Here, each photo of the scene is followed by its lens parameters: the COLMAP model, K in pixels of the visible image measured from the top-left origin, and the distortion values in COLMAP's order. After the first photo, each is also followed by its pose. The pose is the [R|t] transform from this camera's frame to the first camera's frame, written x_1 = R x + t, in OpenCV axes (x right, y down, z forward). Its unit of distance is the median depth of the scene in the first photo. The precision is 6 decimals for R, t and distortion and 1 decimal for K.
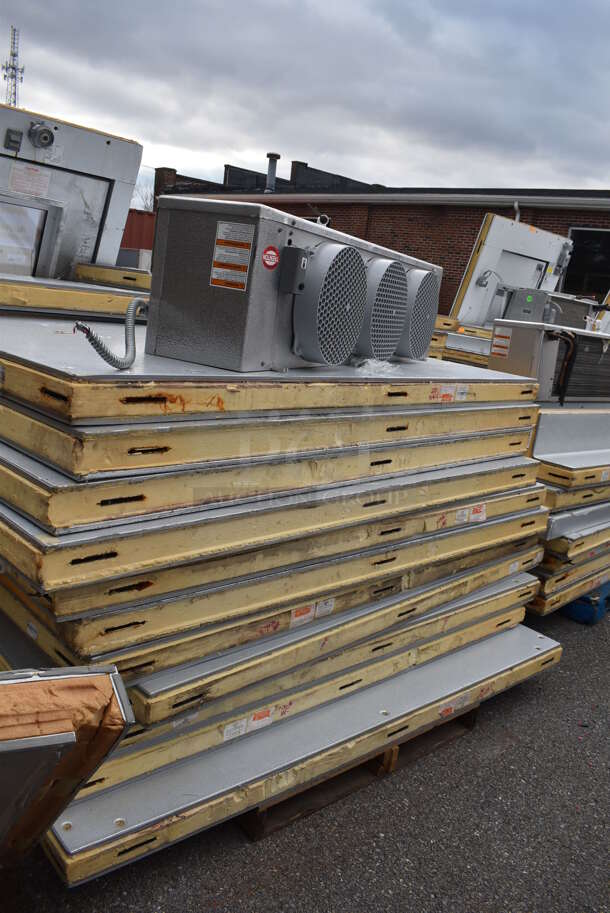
lens RADIAL K [[710.1, 0, 305.0], [0, 710.1, 456.5], [0, 0, 1]] dist [-0.092281, 0.007025]
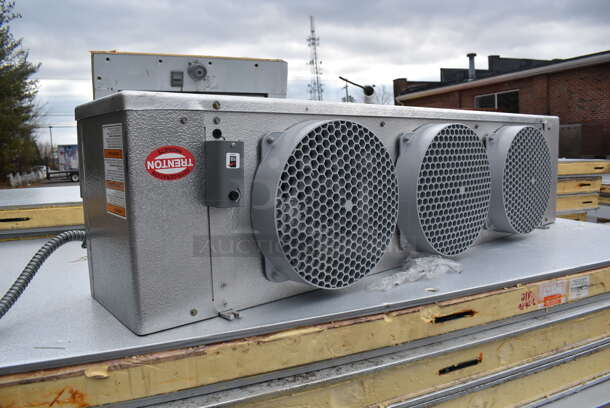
lens RADIAL K [[474.4, 0, 305.0], [0, 474.4, 204.0], [0, 0, 1]] dist [-0.092281, 0.007025]
pose [[0.899312, -0.110534, -0.423109, 0.174545], [0.052238, 0.987754, -0.147011, -0.116869], [0.434177, 0.110106, 0.894073, 0.451141]]
